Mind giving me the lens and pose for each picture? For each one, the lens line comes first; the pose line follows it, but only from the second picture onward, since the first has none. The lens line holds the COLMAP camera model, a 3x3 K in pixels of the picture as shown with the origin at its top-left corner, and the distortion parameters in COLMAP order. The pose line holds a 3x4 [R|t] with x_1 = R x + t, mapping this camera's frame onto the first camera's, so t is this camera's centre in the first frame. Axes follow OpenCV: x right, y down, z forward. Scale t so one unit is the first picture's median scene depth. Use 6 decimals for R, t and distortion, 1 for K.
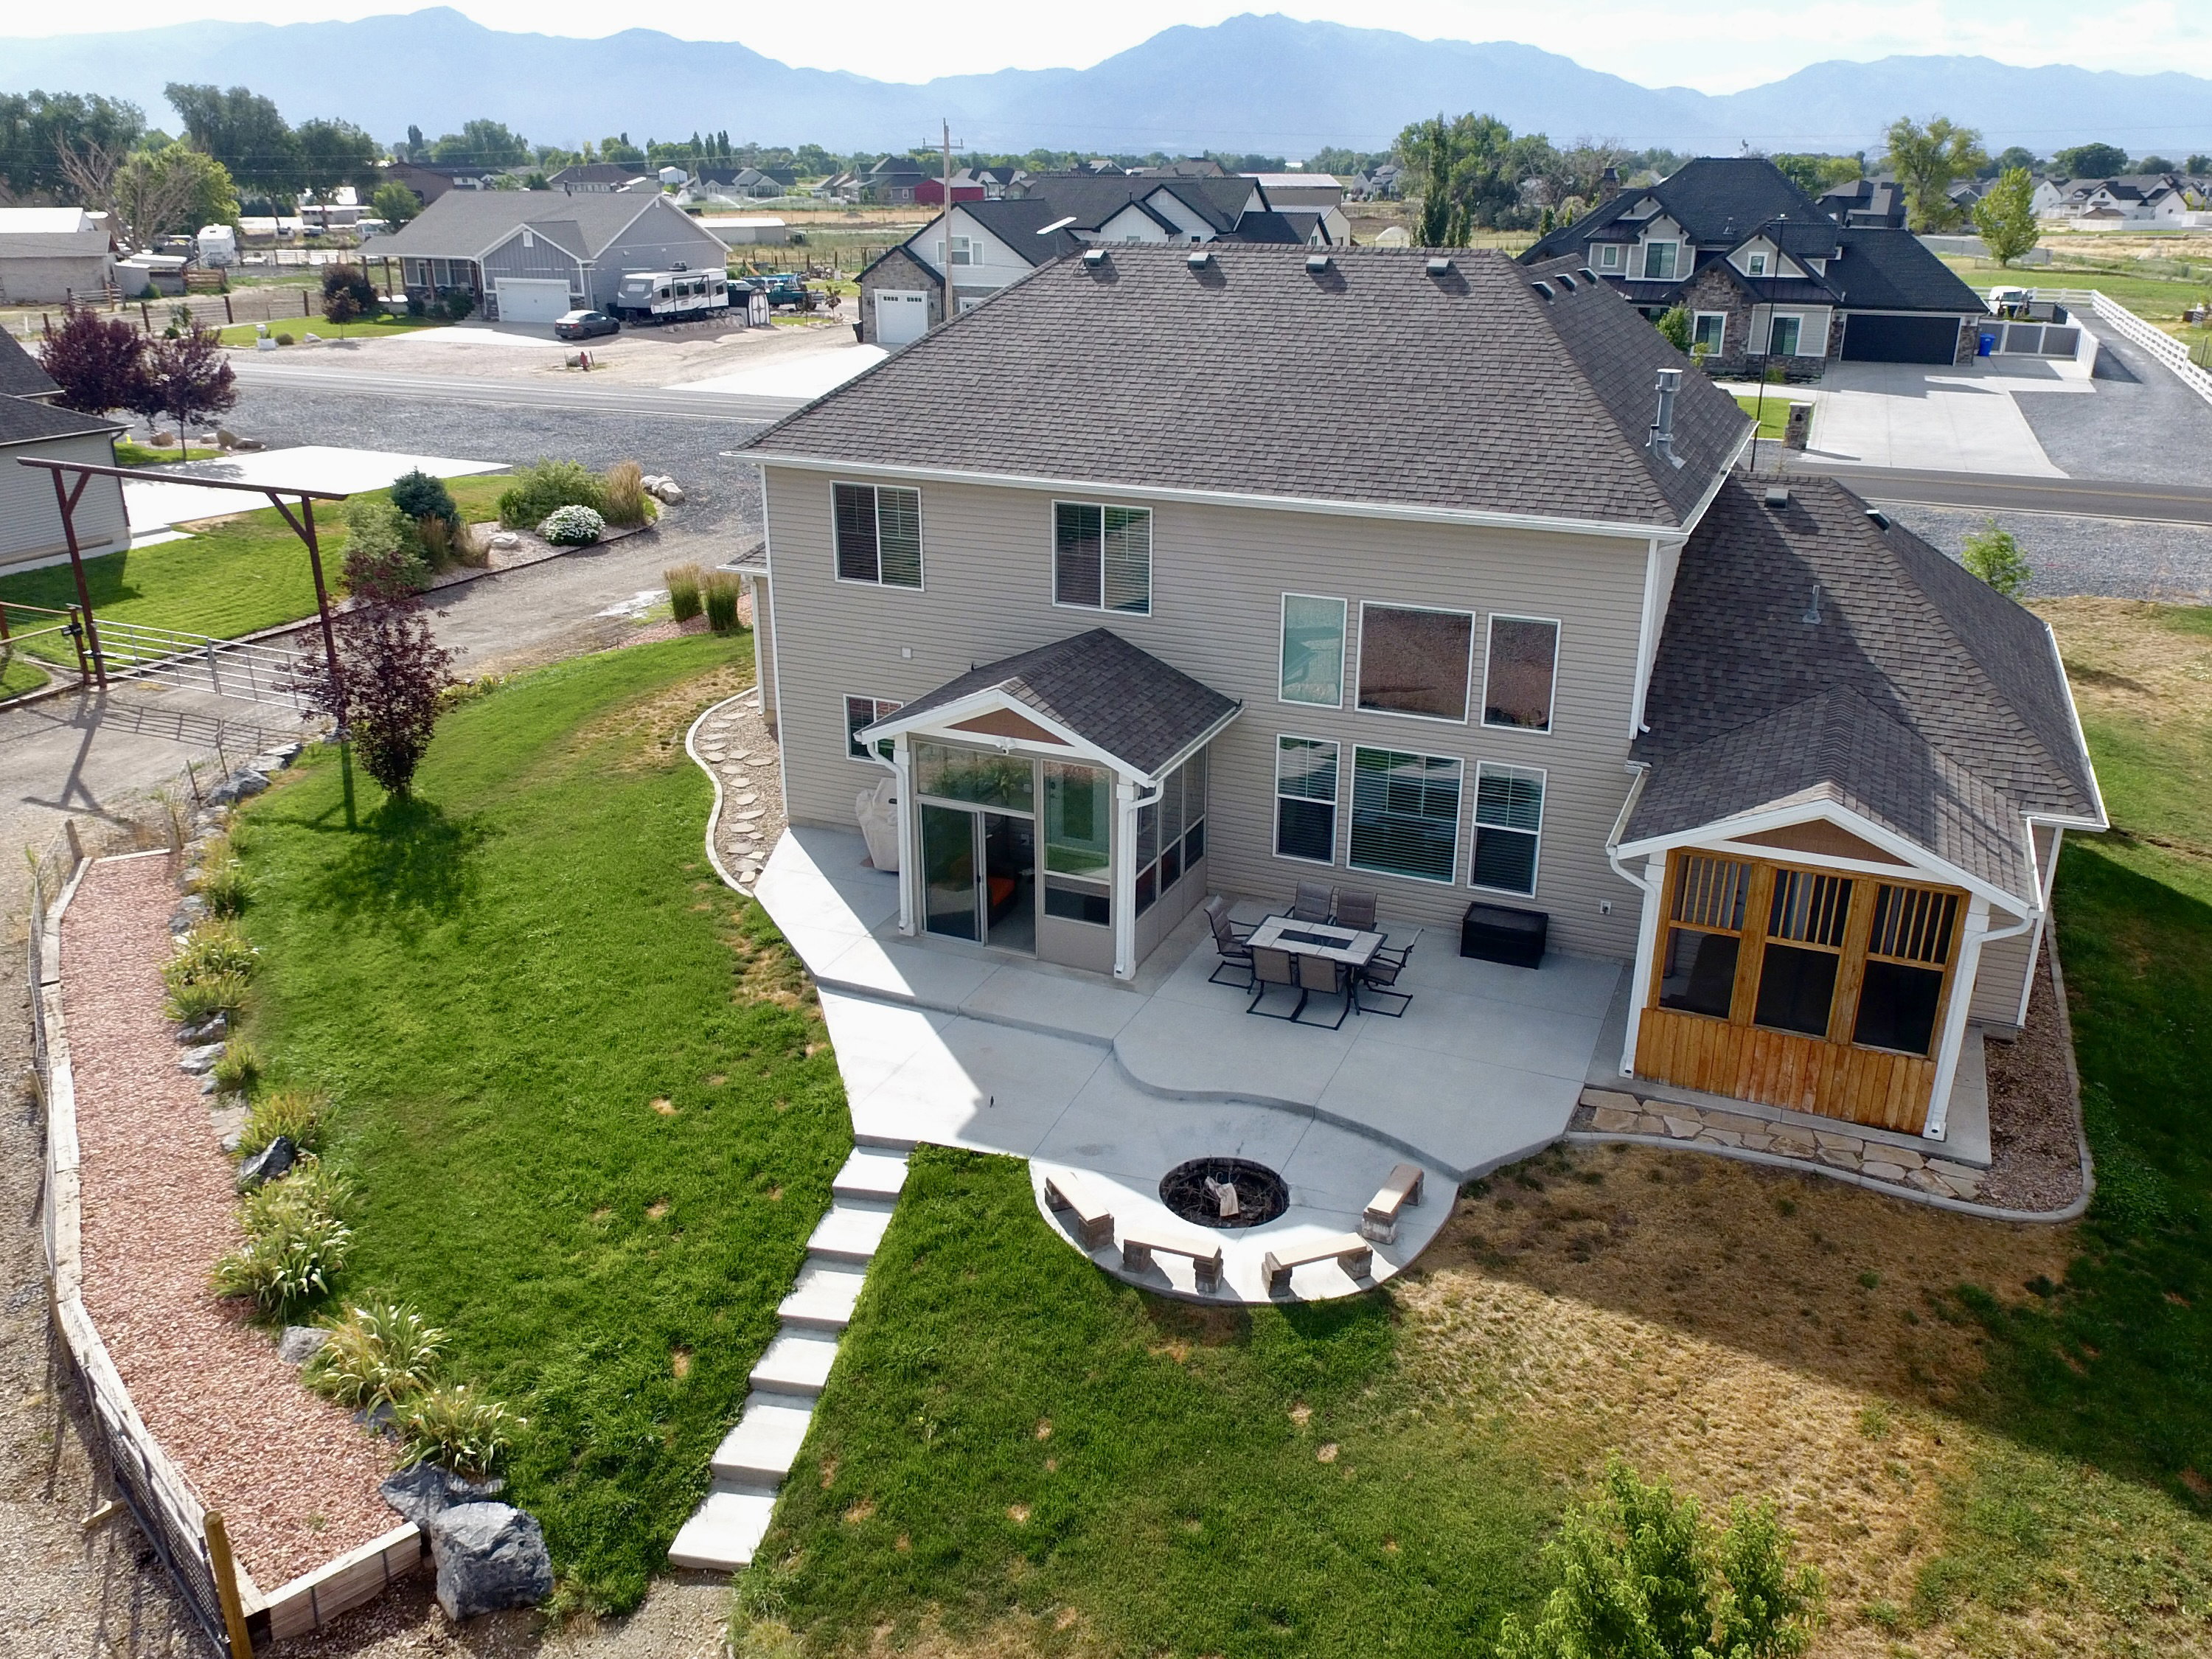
lens RADIAL K [[1722.9, 0, 1117.0], [0, 1722.9, 822.1], [0, 0, 1]] dist [-0.003249, 0.004973]
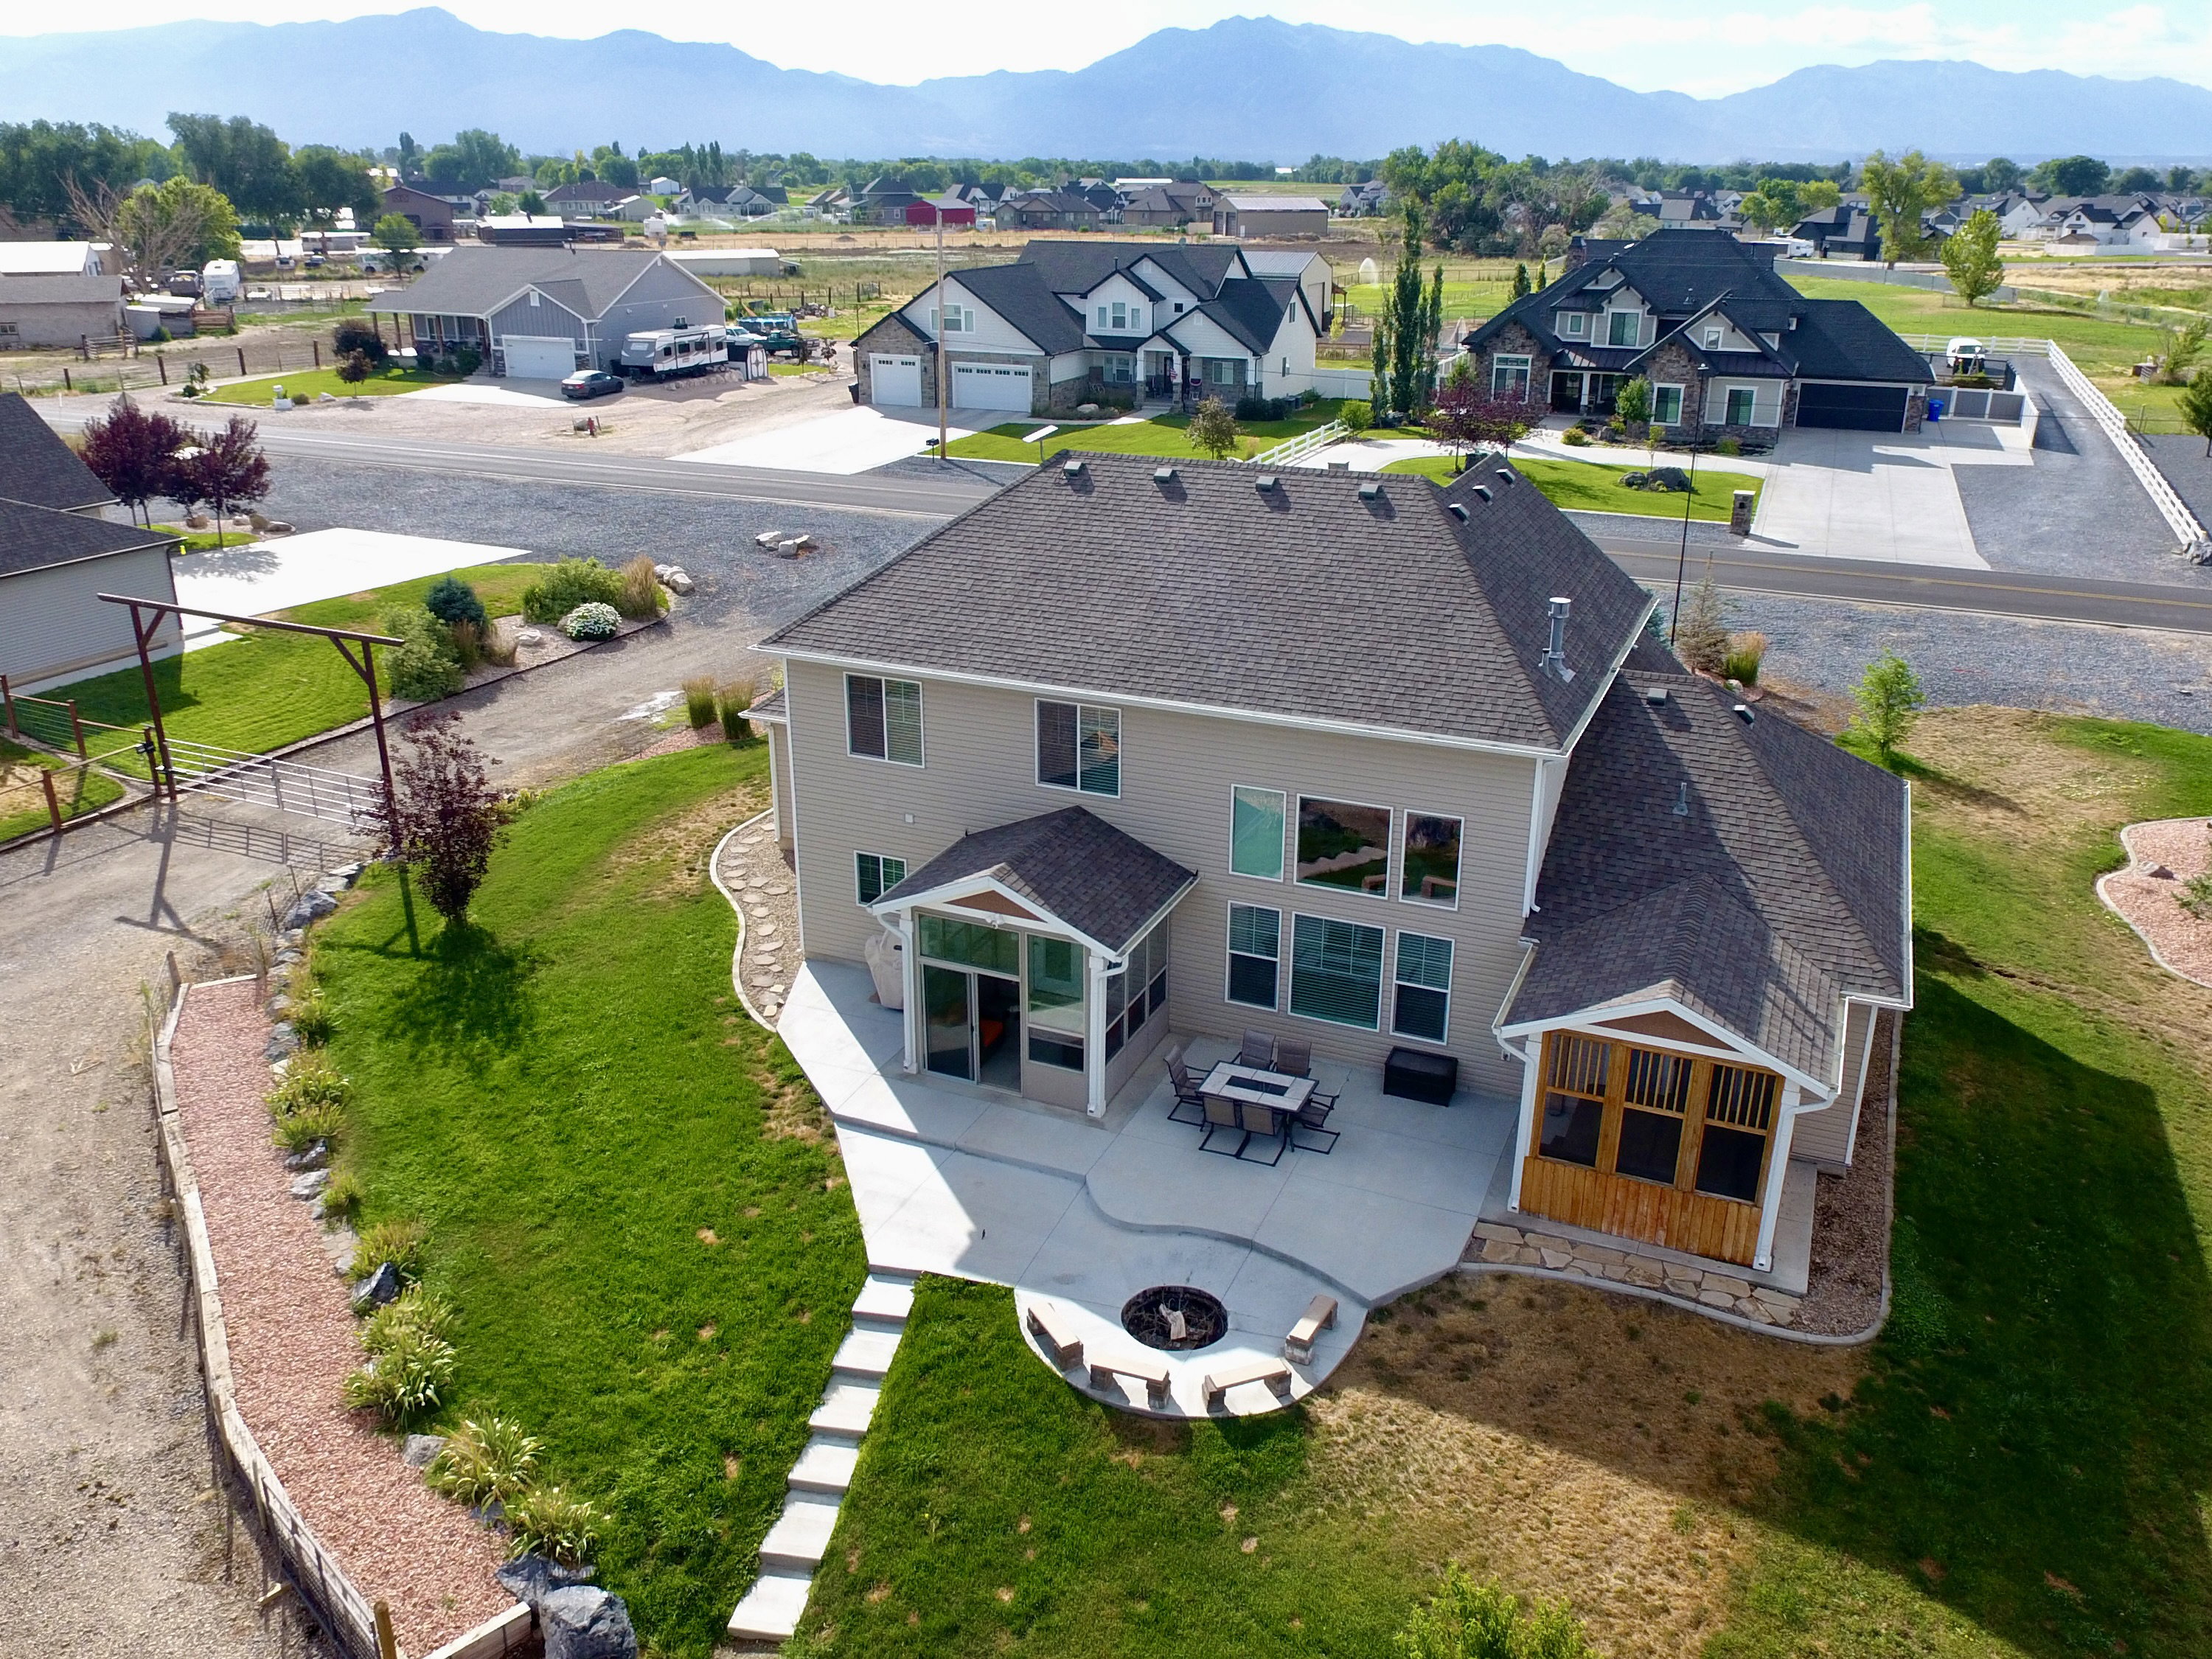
lens RADIAL K [[1722.9, 0, 1116.0], [0, 1722.9, 823.0], [0, 0, 1]] dist [-0.003249, 0.004973]
pose [[0.999987, 0.000637, 0.005142, 0.011488], [-0.000633, 1.000000, -0.000710, -0.106229], [-0.005142, 0.000706, 0.999987, -0.171603]]
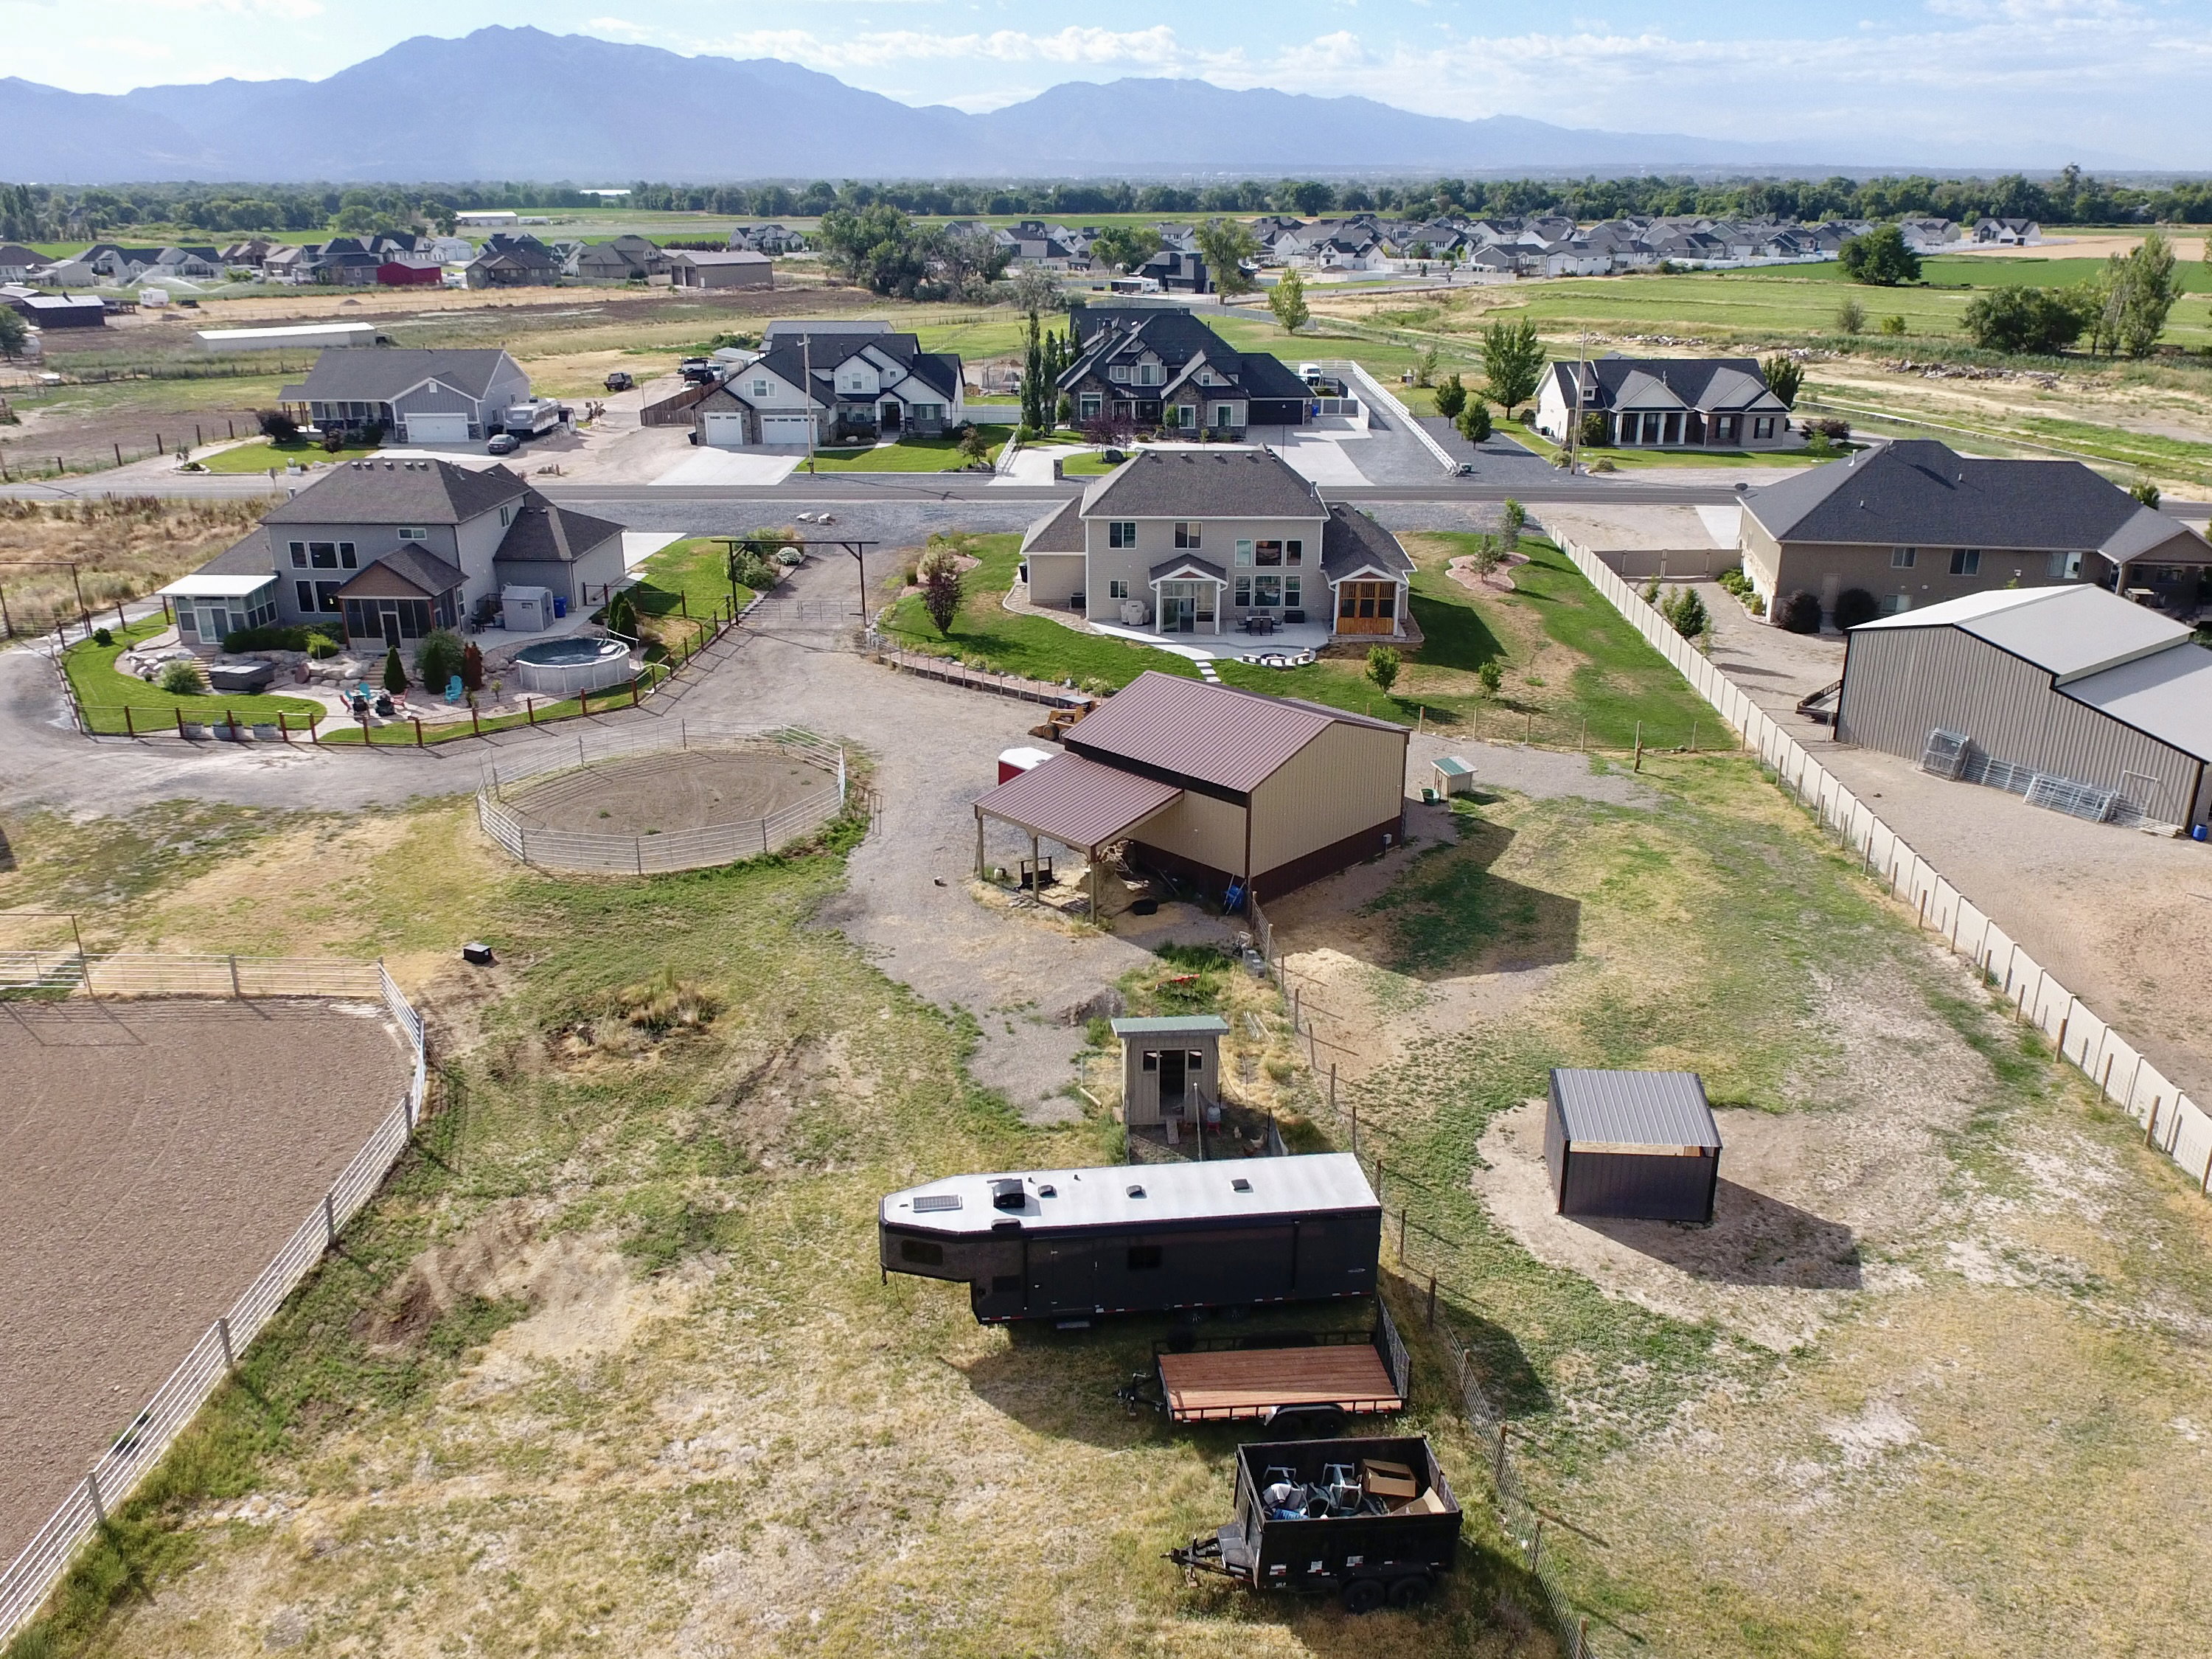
lens RADIAL K [[1722.9, 0, 1108.7], [0, 1722.9, 836.5], [0, 0, 1]] dist [-0.003249, 0.004973]
pose [[0.927522, -0.139852, 0.346619, -1.726283], [0.139934, 0.989847, 0.024926, 0.427587], [-0.346585, 0.025384, 0.937675, -2.764940]]
